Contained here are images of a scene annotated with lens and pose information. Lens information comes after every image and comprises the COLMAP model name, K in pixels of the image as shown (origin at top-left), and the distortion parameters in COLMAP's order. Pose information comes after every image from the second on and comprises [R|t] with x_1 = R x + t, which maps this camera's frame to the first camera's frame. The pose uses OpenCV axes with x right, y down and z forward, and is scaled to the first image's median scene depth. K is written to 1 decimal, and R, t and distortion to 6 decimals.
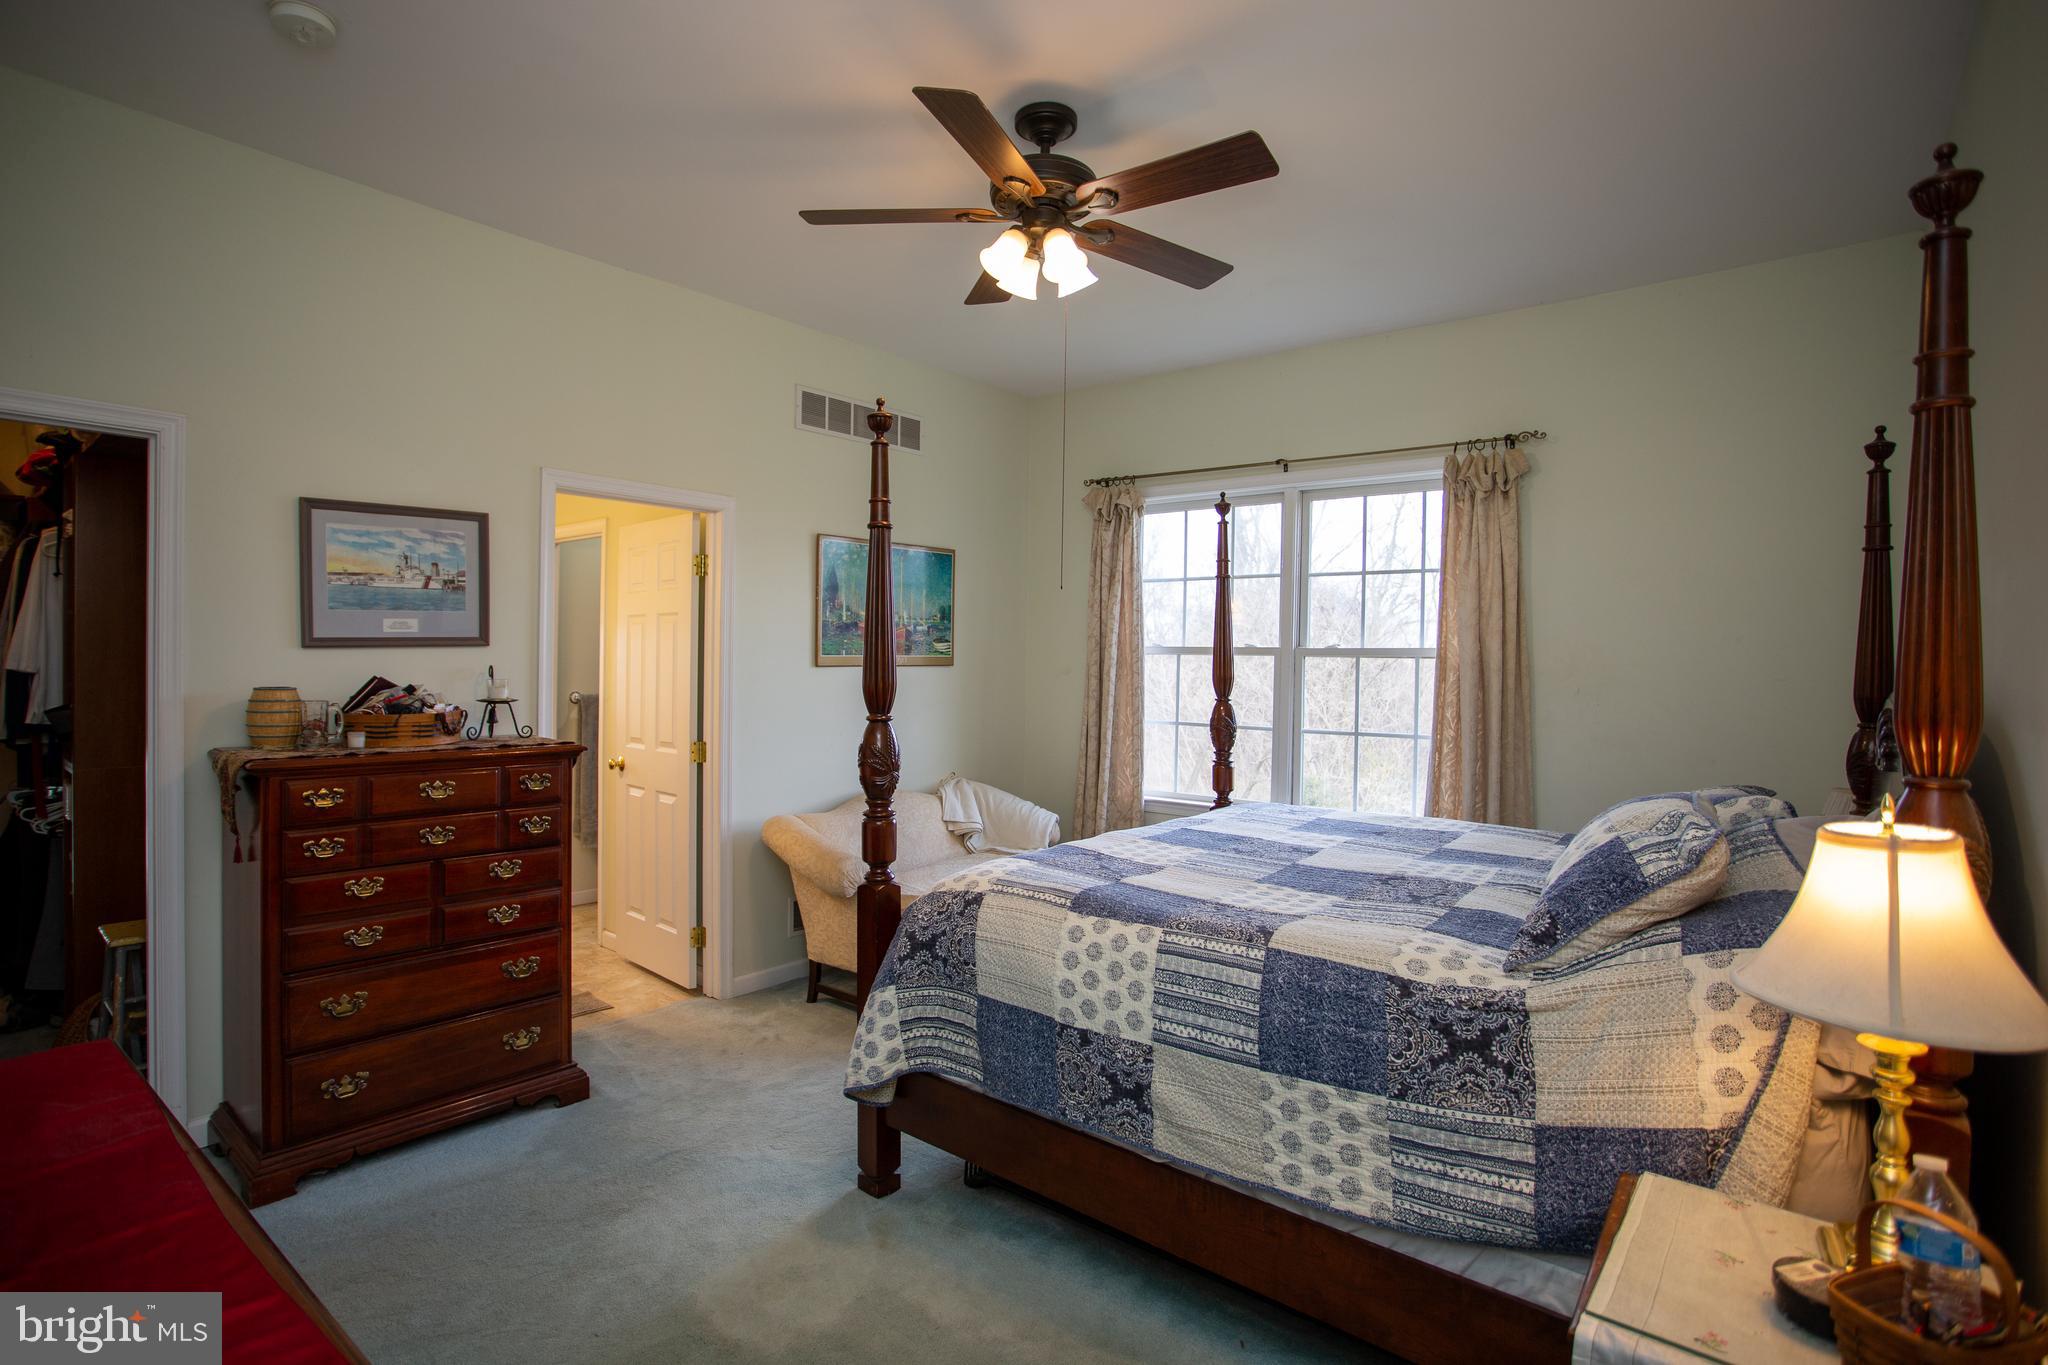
lens RADIAL K [[991.9, 0, 1011.7], [0, 991.9, 675.0], [0, 0, 1]] dist [-0.071605, 0.026398]
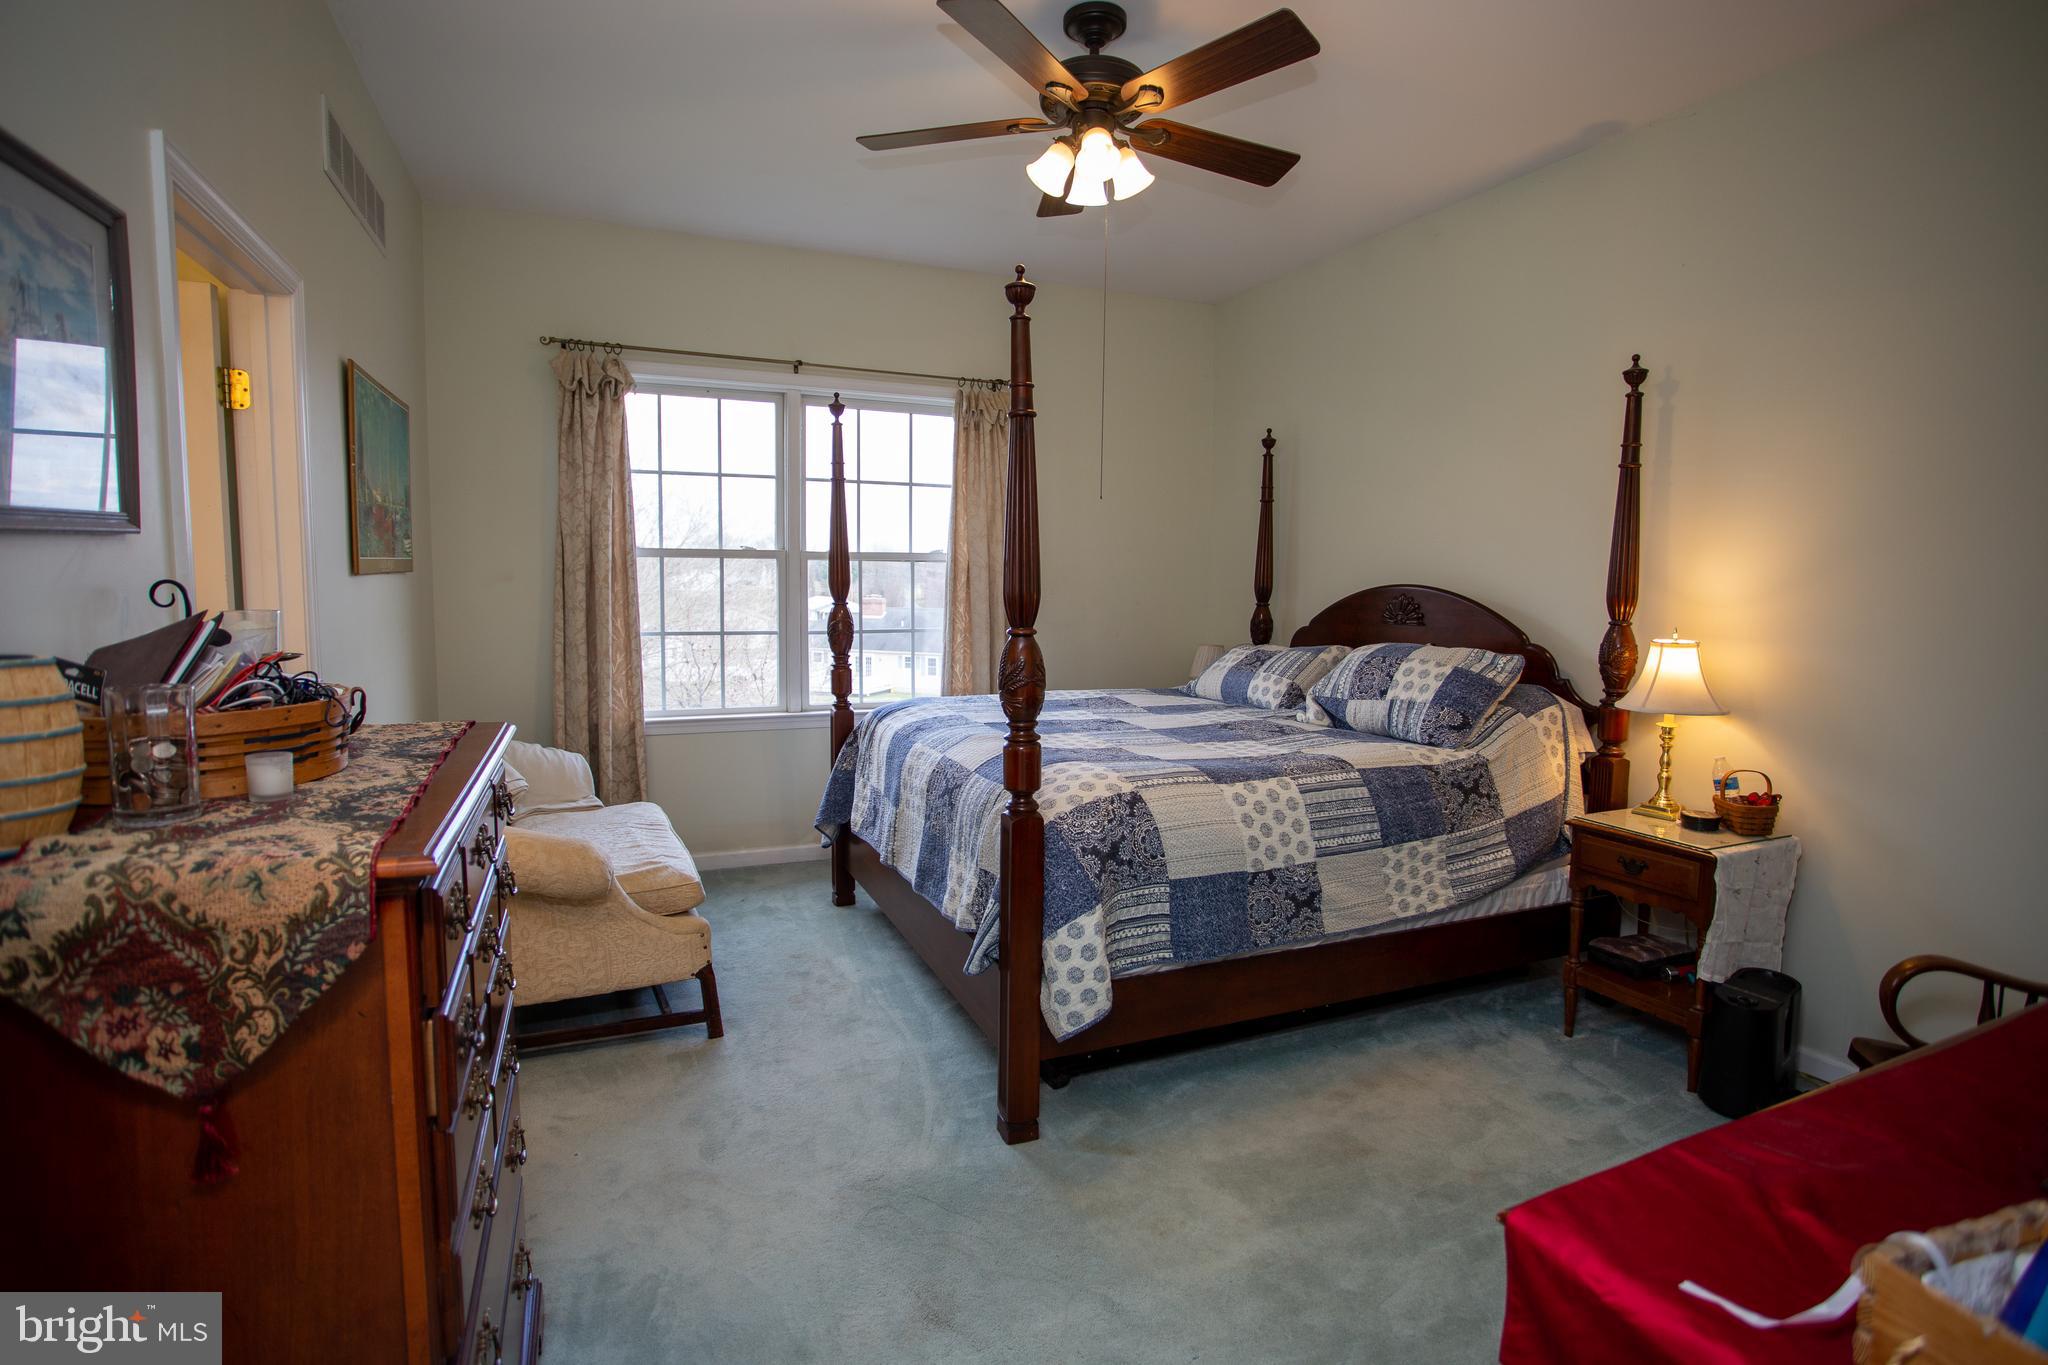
lens RADIAL K [[991.9, 0, 1011.7], [0, 991.9, 675.0], [0, 0, 1]] dist [-0.071605, 0.026398]
pose [[0.465366, -0.097196, 0.879765, -1.117045], [0.006873, 0.994319, 0.106217, -0.015930], [-0.885092, -0.043383, 0.463391, 0.709428]]
